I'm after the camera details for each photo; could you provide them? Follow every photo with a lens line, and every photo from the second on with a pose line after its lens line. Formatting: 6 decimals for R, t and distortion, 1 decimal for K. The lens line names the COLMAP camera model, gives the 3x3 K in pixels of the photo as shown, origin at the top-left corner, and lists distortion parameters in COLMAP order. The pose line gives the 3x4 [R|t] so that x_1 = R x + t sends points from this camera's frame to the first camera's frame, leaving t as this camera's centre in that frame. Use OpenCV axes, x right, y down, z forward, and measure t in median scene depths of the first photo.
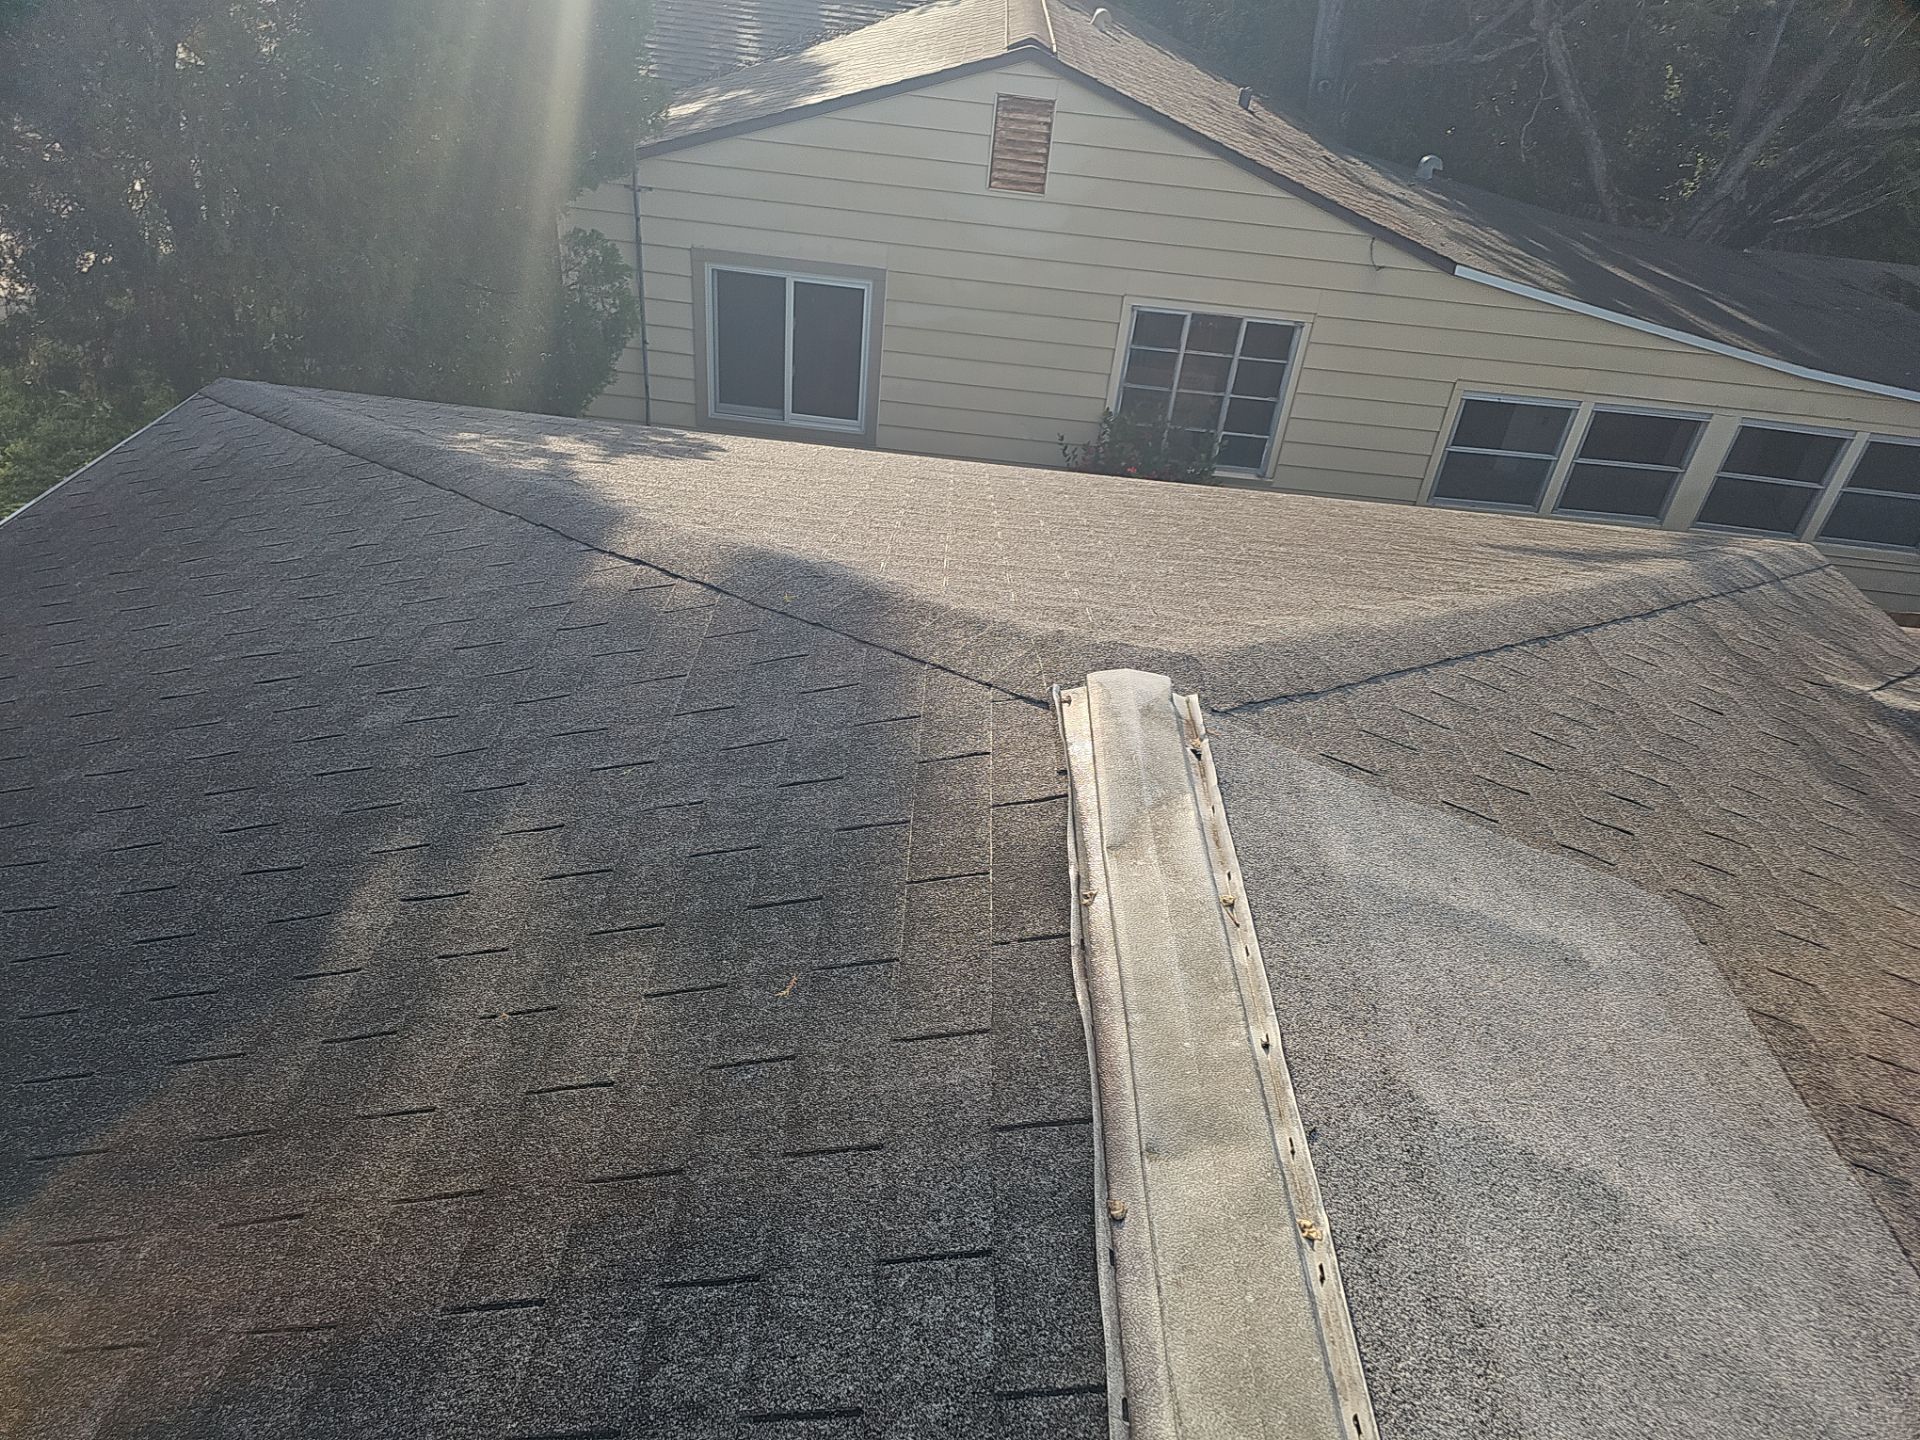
lens RADIAL K [[1274.2, 0, 962.8], [0, 1274.2, 712.6], [0, 0, 1]] dist [0.033327, -0.021940]
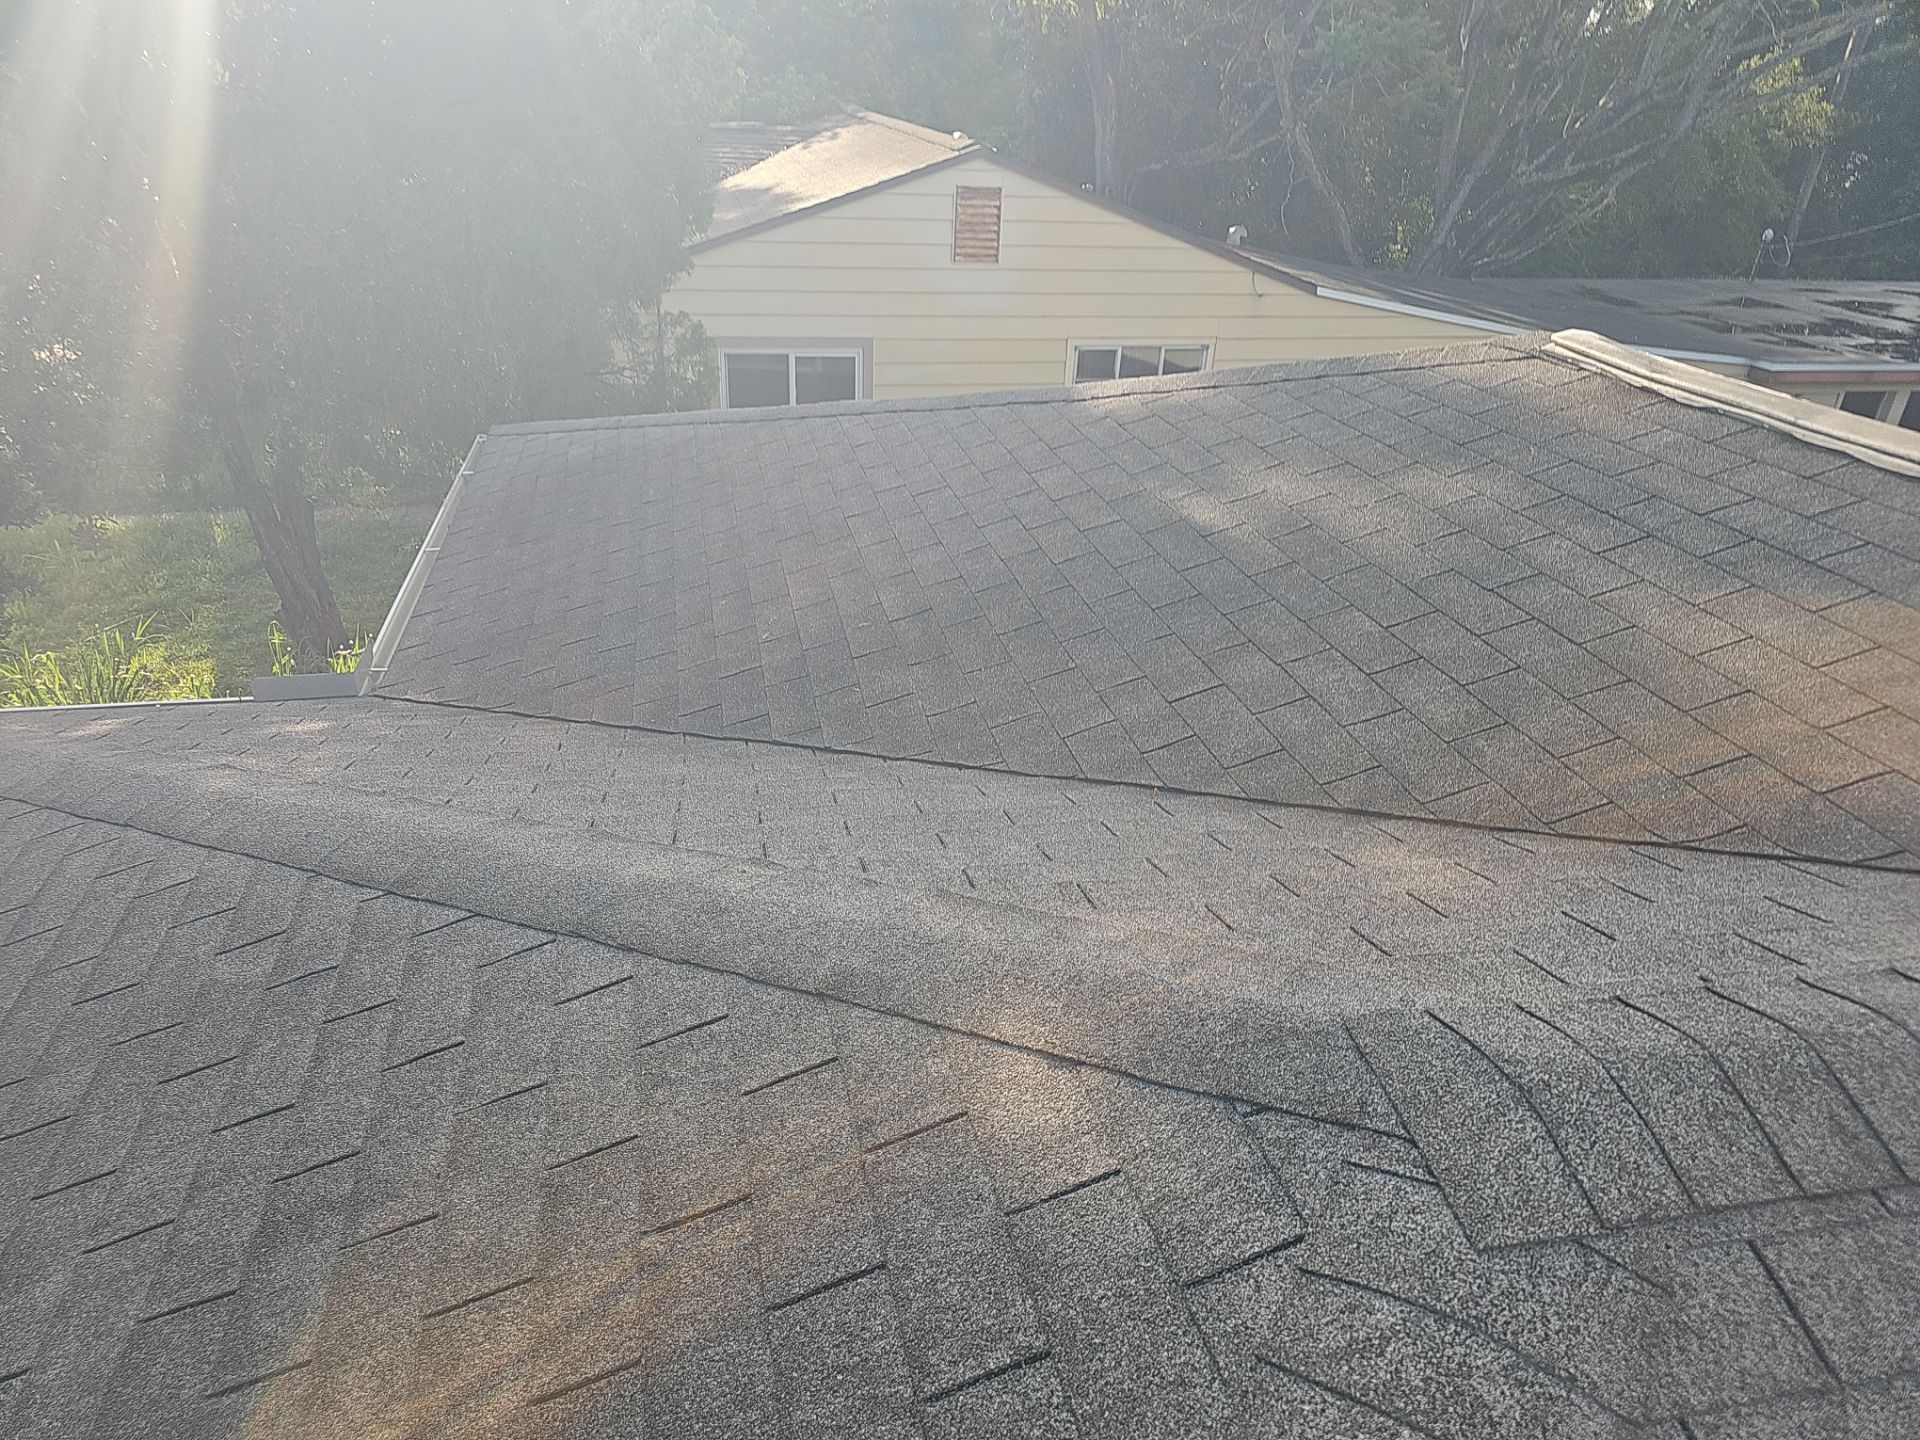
lens RADIAL K [[1274.2, 0, 957.0], [0, 1274.2, 725.8], [0, 0, 1]] dist [0.033327, -0.021940]
pose [[0.969144, -0.157394, 0.189701, -0.264573], [0.175394, 0.981072, -0.082062, 0.117982], [-0.173194, 0.112803, 0.978407, -0.135617]]
